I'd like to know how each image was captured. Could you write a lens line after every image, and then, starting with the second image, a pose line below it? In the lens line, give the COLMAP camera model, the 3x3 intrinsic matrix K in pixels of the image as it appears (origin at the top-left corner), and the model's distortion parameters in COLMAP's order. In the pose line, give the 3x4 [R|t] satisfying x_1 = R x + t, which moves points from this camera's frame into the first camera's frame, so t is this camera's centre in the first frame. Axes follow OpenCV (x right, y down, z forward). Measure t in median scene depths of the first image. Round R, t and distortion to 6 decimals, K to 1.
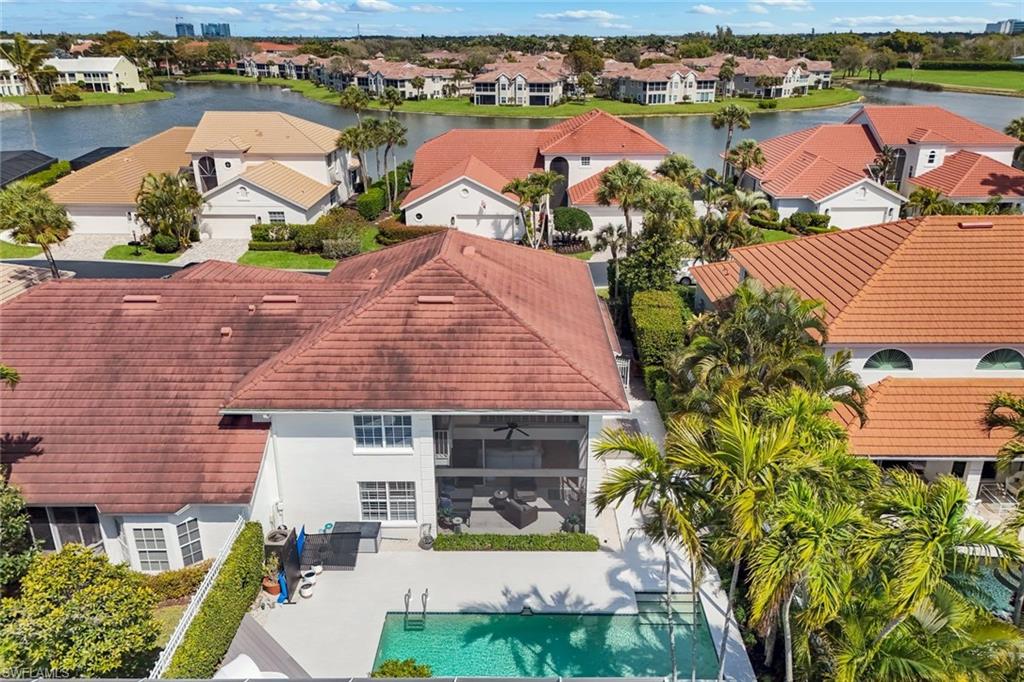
lens RADIAL K [[748.0, 0, 512.0], [0, 748.0, 341.0], [0, 0, 1]] dist [0.078790, -0.078596]
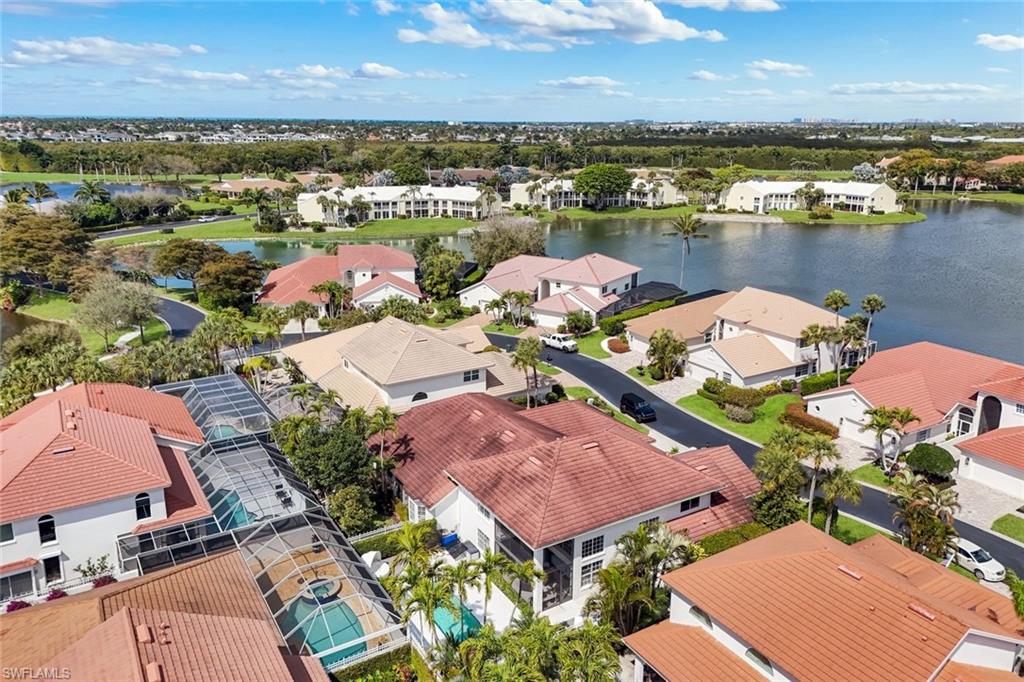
lens RADIAL K [[754.8, 0, 510.2], [0, 754.8, 302.5], [0, 0, 1]] dist [0.077299, -0.085313]
pose [[0.527728, 0.204237, -0.824494, 0.592685], [-0.322696, 0.946094, 0.027813, -0.200594], [0.785729, 0.251383, 0.565187, -0.130872]]
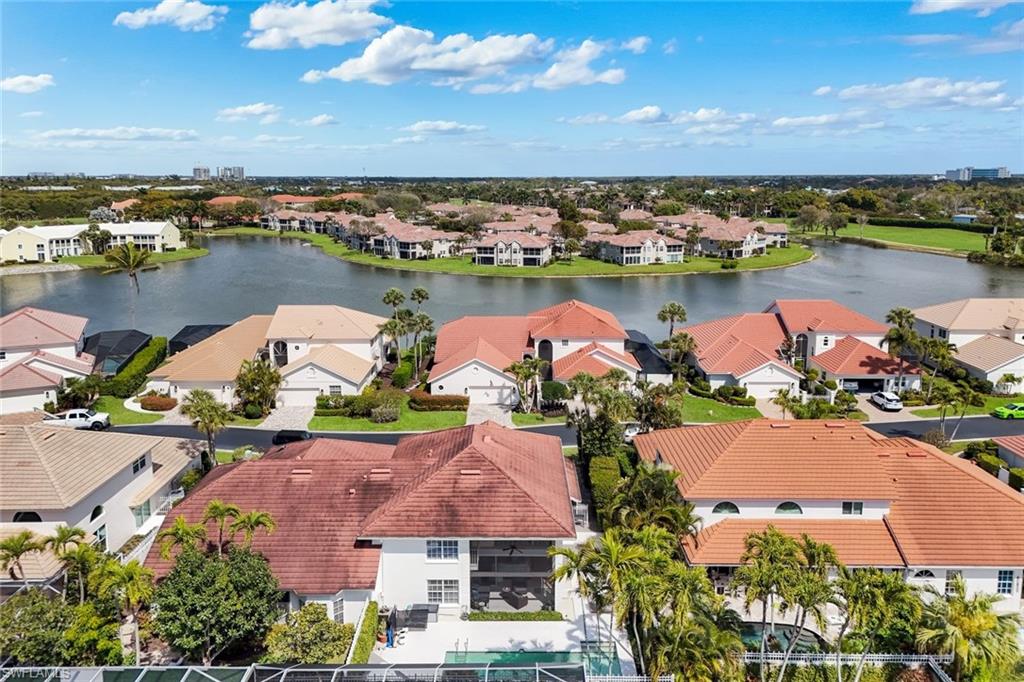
lens RADIAL K [[754.8, 0, 510.2], [0, 754.8, 302.5], [0, 0, 1]] dist [0.077299, -0.085313]
pose [[0.999992, 0.000030, 0.004081, -0.005579], [0.000843, 0.976932, -0.213550, -0.026535], [-0.003993, 0.213552, 0.976924, -0.347660]]
